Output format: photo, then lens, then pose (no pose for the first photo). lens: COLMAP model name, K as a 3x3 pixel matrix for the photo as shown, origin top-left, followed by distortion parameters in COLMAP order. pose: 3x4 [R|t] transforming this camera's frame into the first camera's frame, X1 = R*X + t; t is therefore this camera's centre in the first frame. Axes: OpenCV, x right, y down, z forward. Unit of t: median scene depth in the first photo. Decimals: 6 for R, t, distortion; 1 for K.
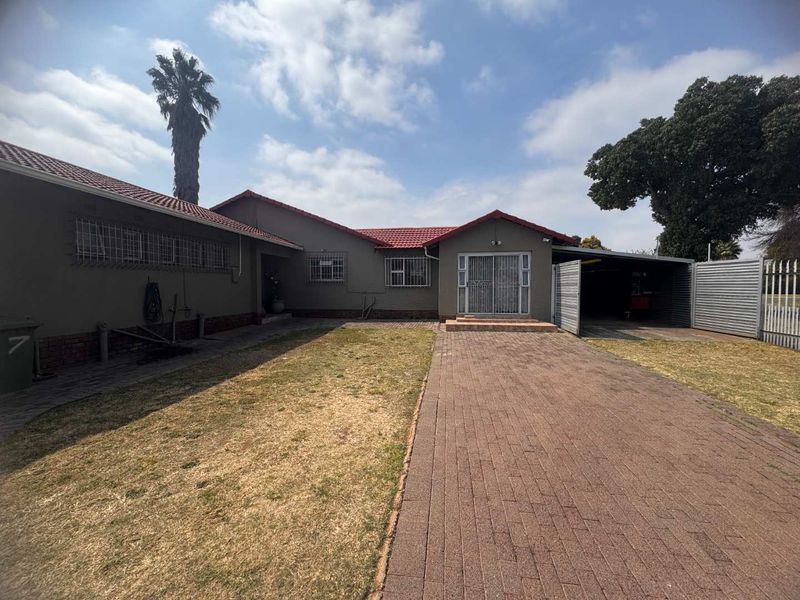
lens RADIAL K [[322.9, 0, 400.0], [0, 322.9, 300.0], [0, 0, 1]] dist [-0.000385, 0.000443]
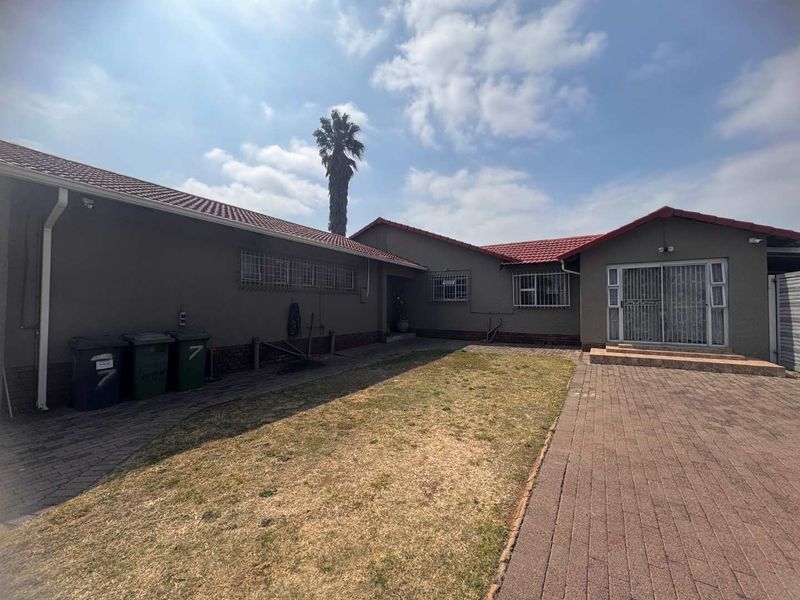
lens RADIAL K [[322.9, 0, 400.0], [0, 322.9, 300.0], [0, 0, 1]] dist [-0.000385, 0.000443]
pose [[0.917838, -0.005491, -0.396918, 0.036612], [-0.018675, 0.998200, -0.056995, -0.005821], [0.396517, 0.059725, 0.916083, 0.094574]]
